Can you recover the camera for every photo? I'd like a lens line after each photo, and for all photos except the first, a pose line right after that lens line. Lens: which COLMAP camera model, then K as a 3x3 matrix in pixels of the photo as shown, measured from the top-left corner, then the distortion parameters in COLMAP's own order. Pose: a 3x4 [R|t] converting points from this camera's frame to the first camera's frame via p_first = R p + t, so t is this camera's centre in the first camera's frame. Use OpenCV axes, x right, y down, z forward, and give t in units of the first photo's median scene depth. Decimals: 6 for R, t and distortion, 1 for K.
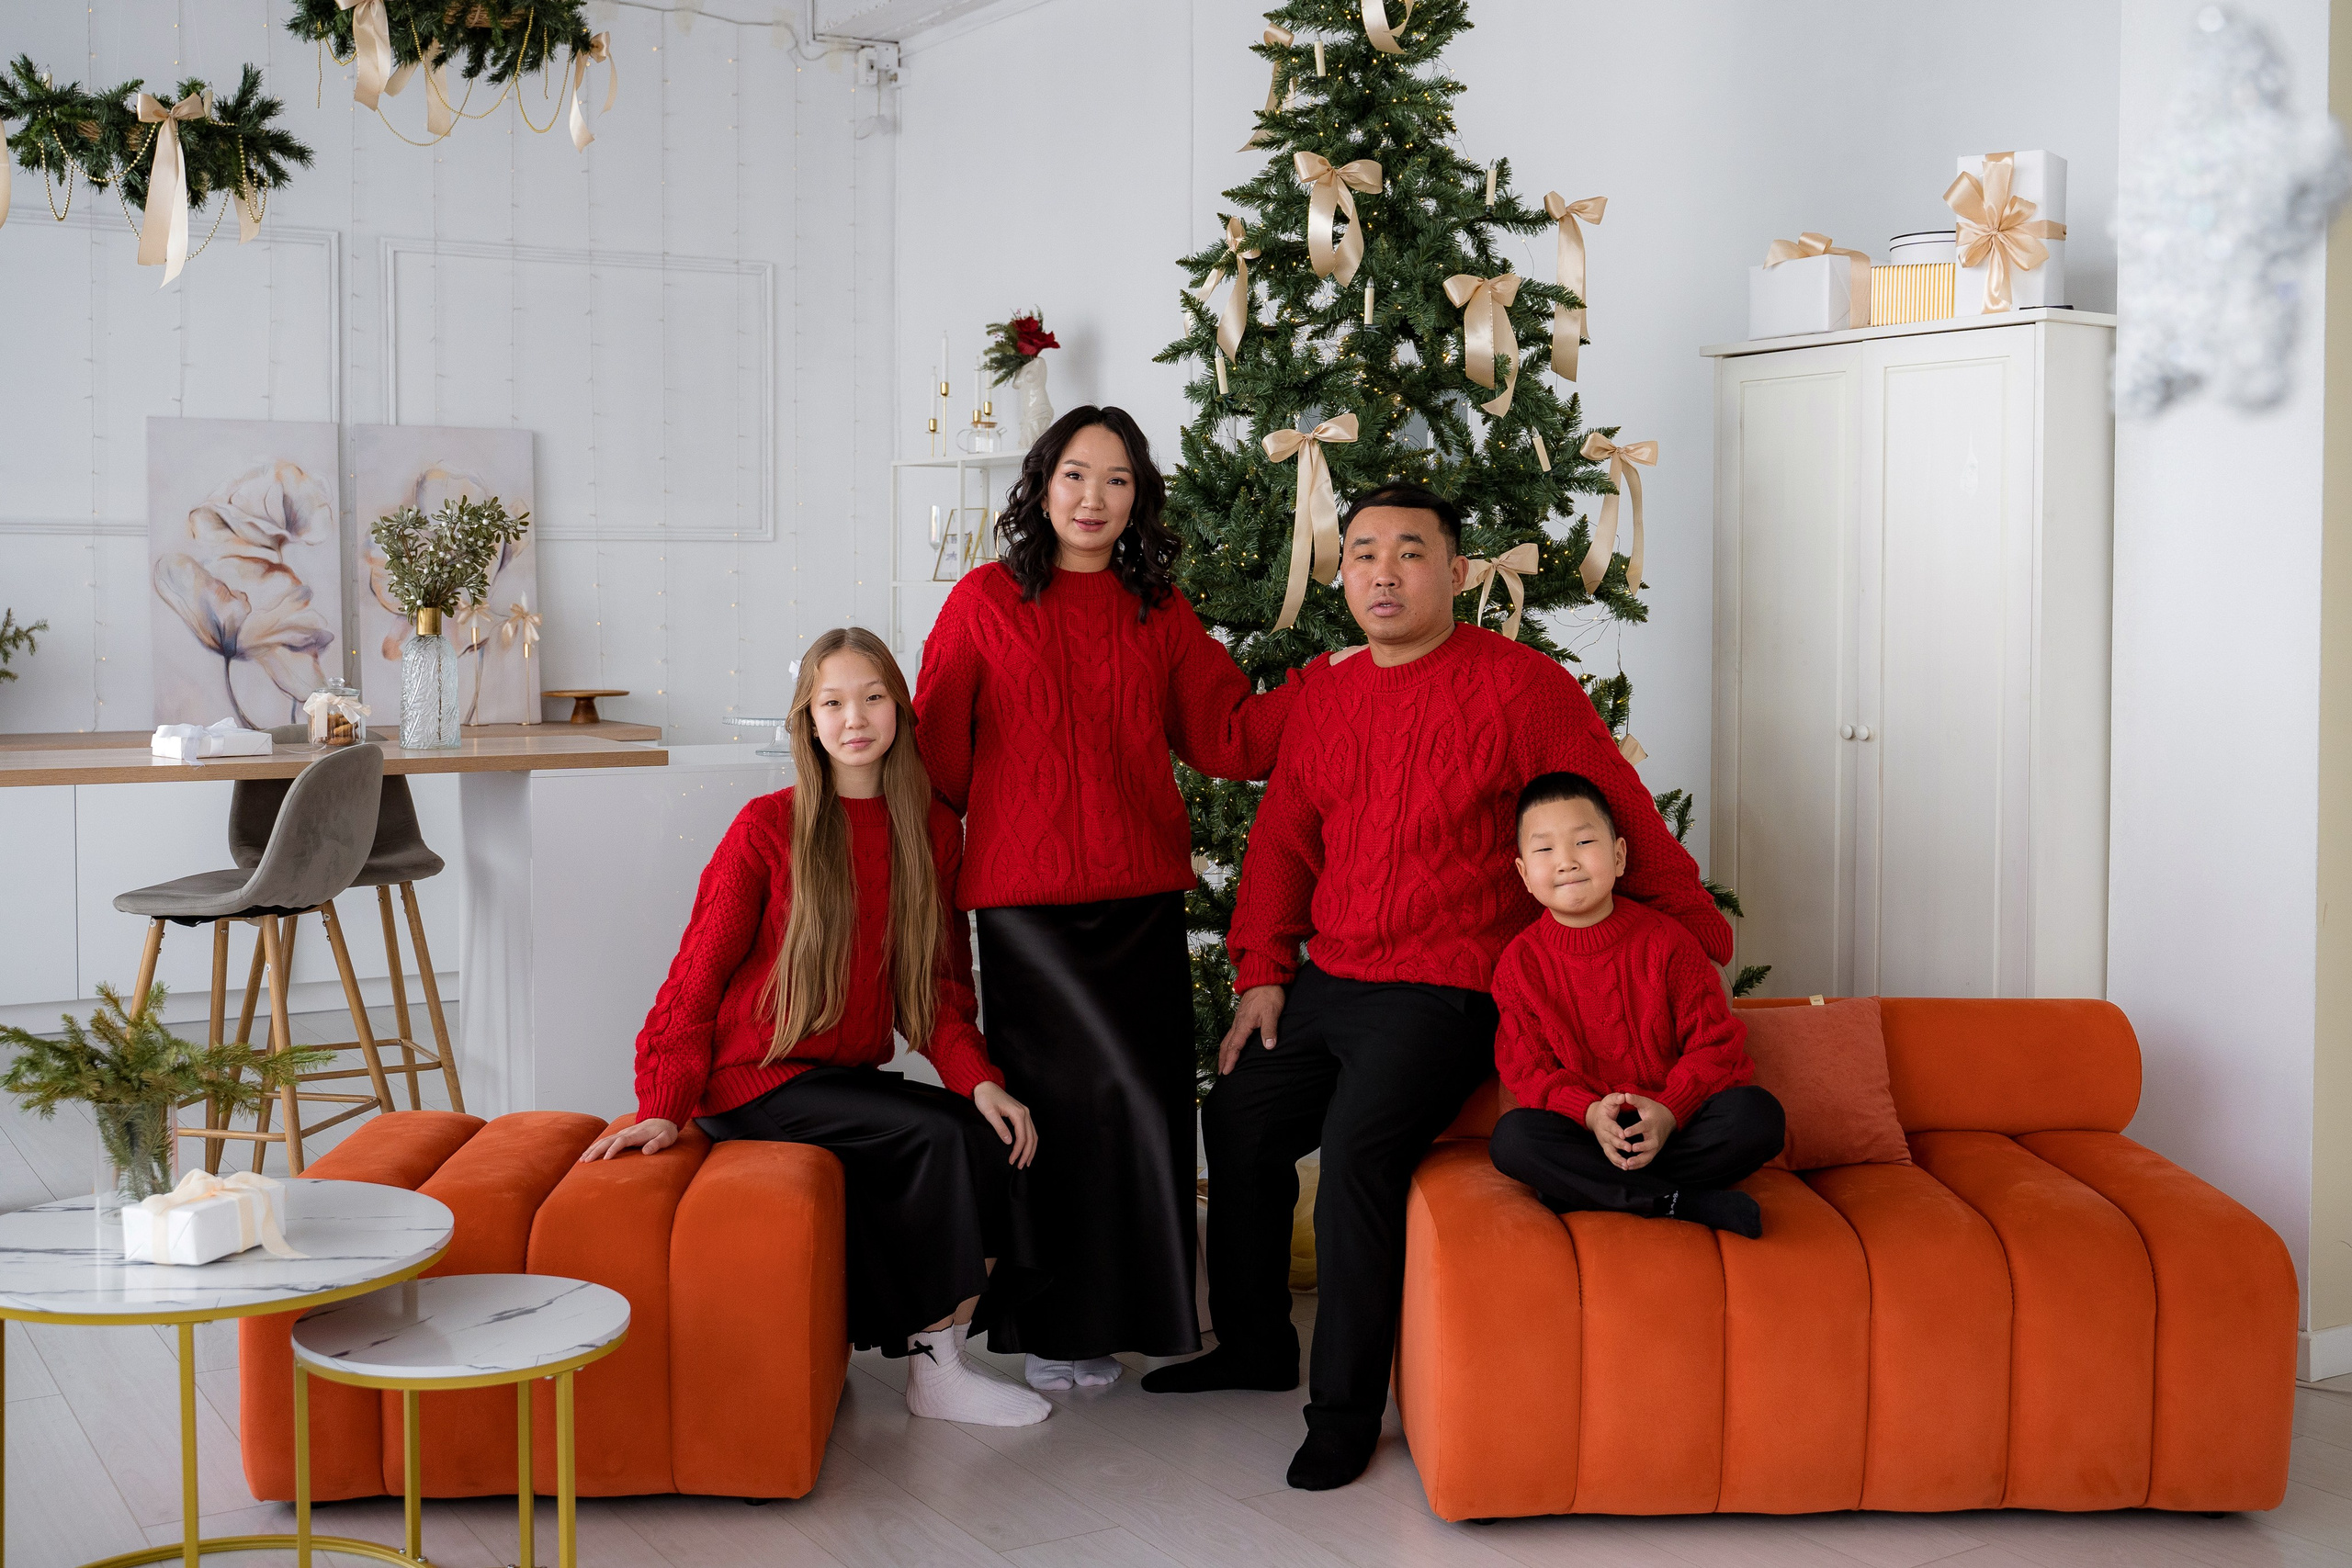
lens RADIAL K [[2590.9, 0, 1176.7], [0, 2590.9, 689.1], [0, 0, 1]] dist [-0.003180, -0.001902]
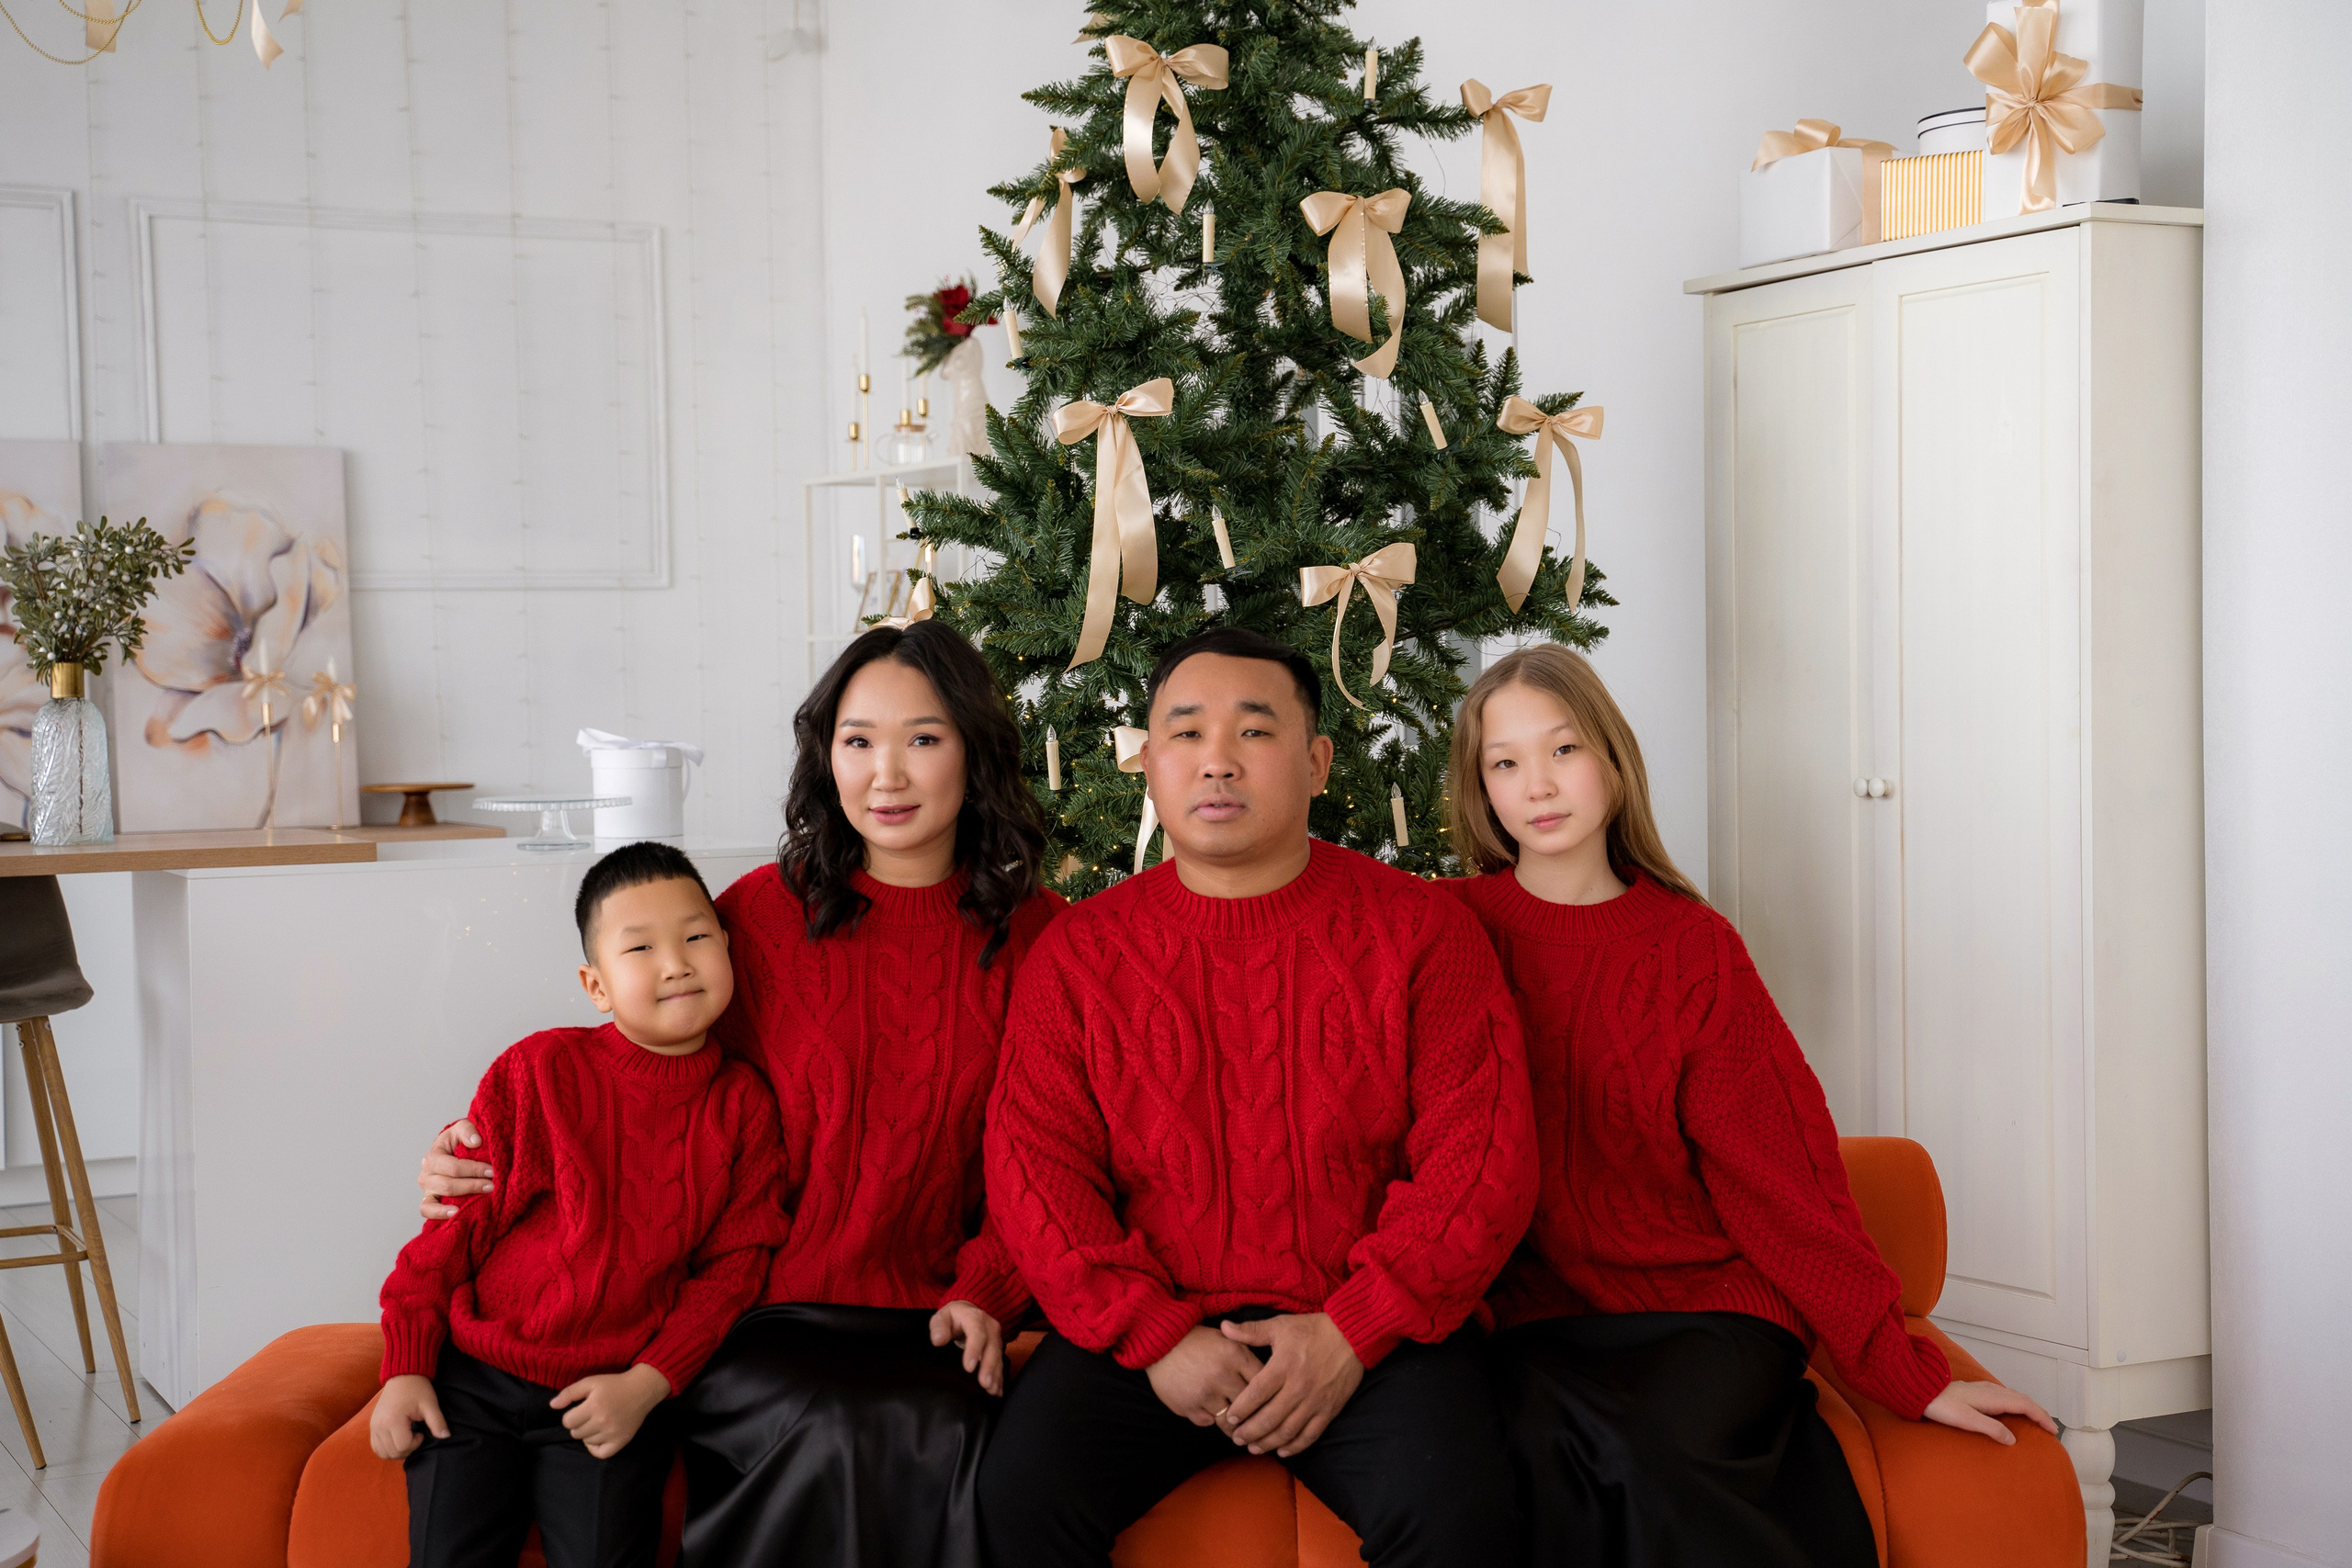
lens RADIAL K [[3387.2, 0, 1176.0], [0, 3387.2, 784.0], [0, 0, 1]] dist [0.161749, 0.051068]
pose [[0.996170, -0.016060, -0.085953, 0.139422], [0.015546, 0.999857, -0.006645, 0.018081], [0.086047, 0.005283, 0.996277, 0.002769]]
